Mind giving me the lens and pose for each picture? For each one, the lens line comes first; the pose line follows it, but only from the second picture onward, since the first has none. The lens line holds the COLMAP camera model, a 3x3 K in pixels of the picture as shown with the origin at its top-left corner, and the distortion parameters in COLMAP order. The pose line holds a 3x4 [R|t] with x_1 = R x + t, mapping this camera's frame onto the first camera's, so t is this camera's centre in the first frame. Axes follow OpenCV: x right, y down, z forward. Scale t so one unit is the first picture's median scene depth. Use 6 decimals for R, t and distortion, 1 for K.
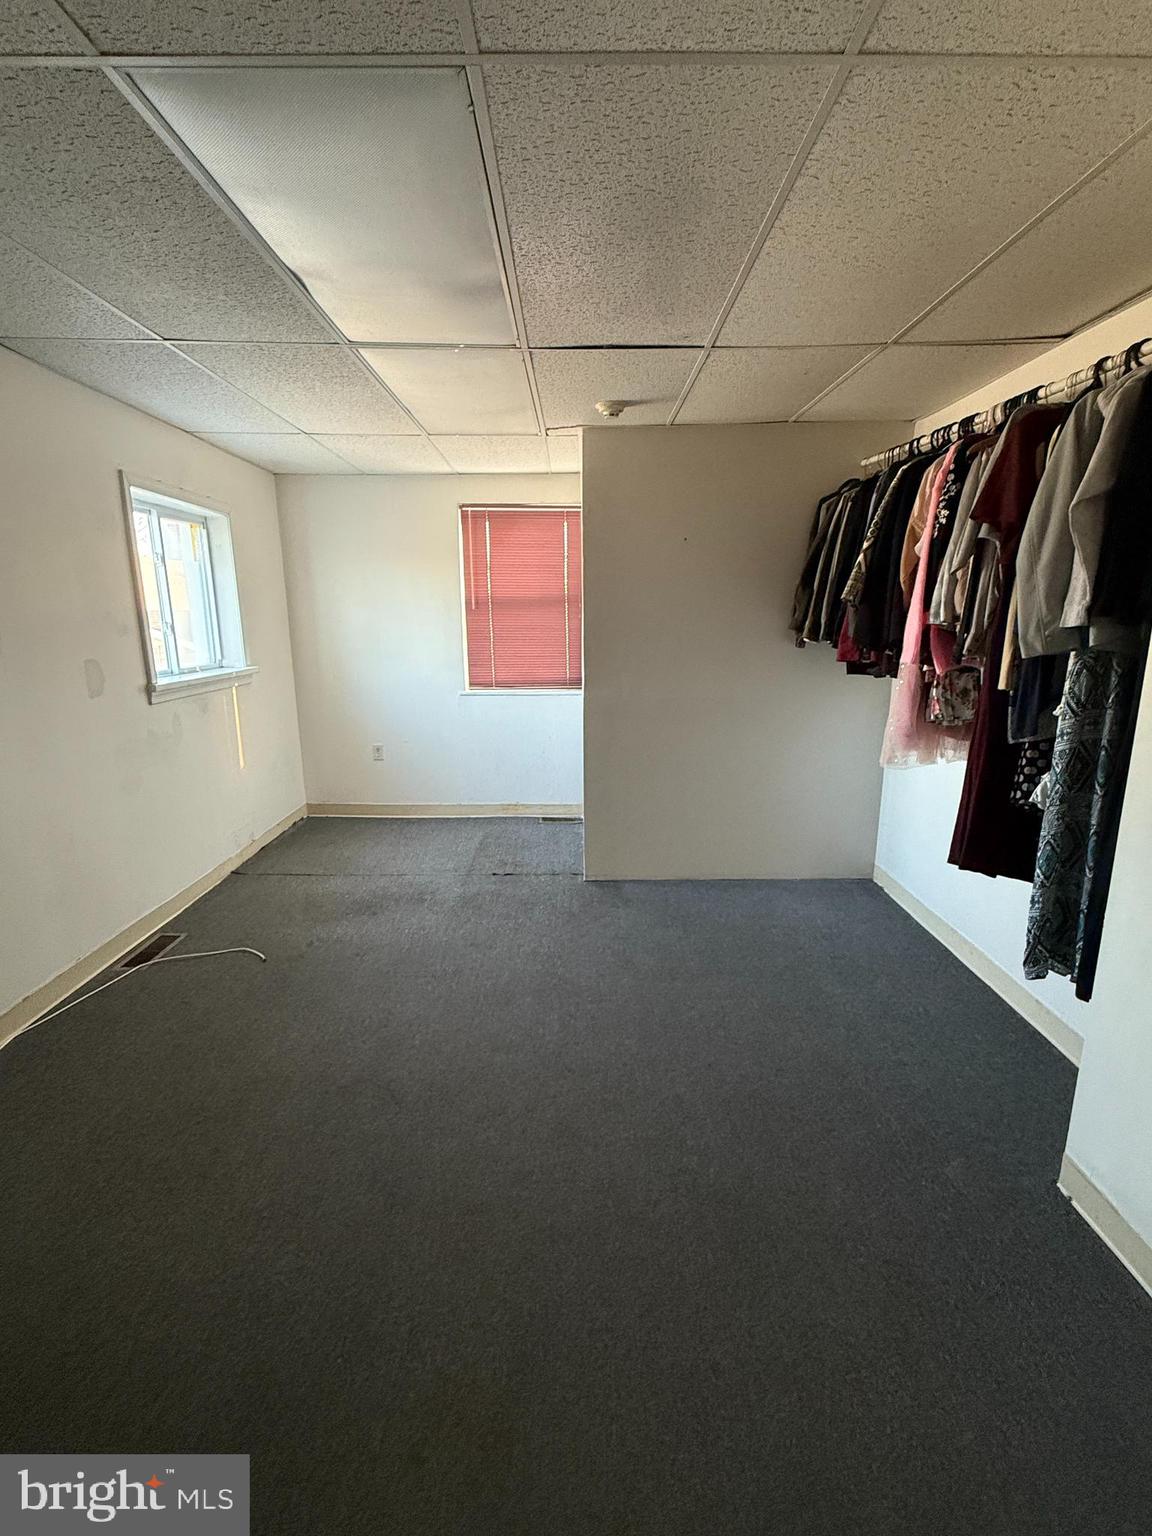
lens RADIAL K [[684.7, 0, 576.0], [0, 684.7, 768.0], [0, 0, 1]] dist [0.001957, 0.000213]
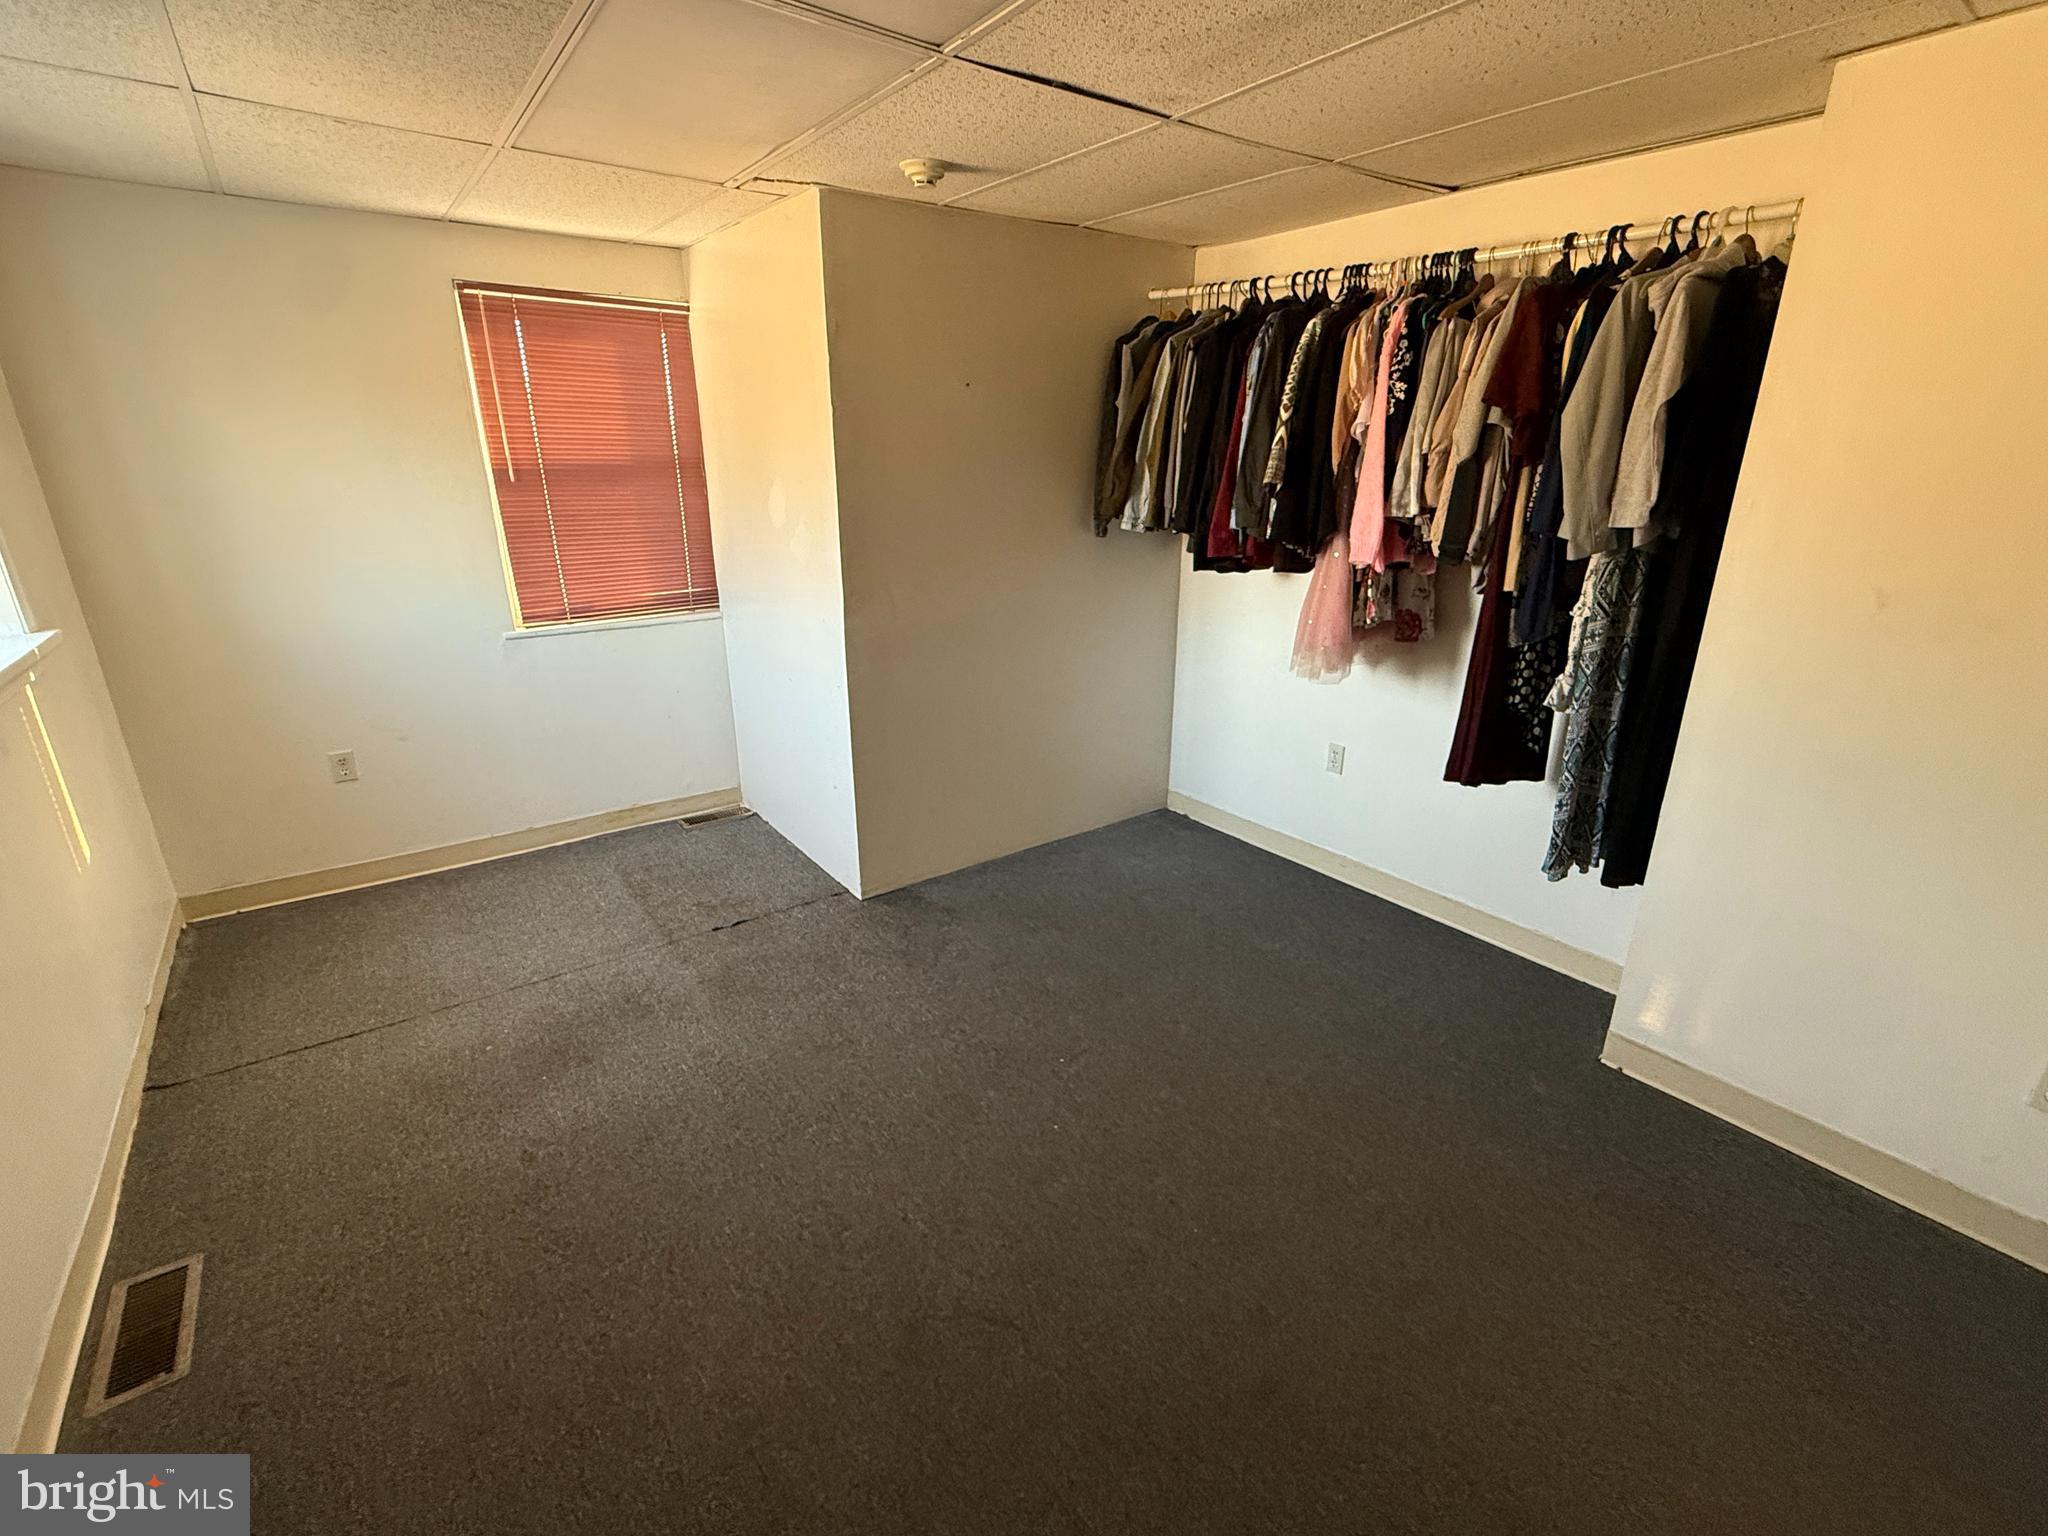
lens RADIAL K [[913.0, 0, 1026.9], [0, 913.0, 769.9], [0, 0, 1]] dist [0.001957, 0.000213]
pose [[0.806304, -0.188521, 0.560654, -0.449310], [0.127765, 0.980983, 0.146113, -0.096256], [-0.577538, -0.046180, 0.815057, 0.237792]]
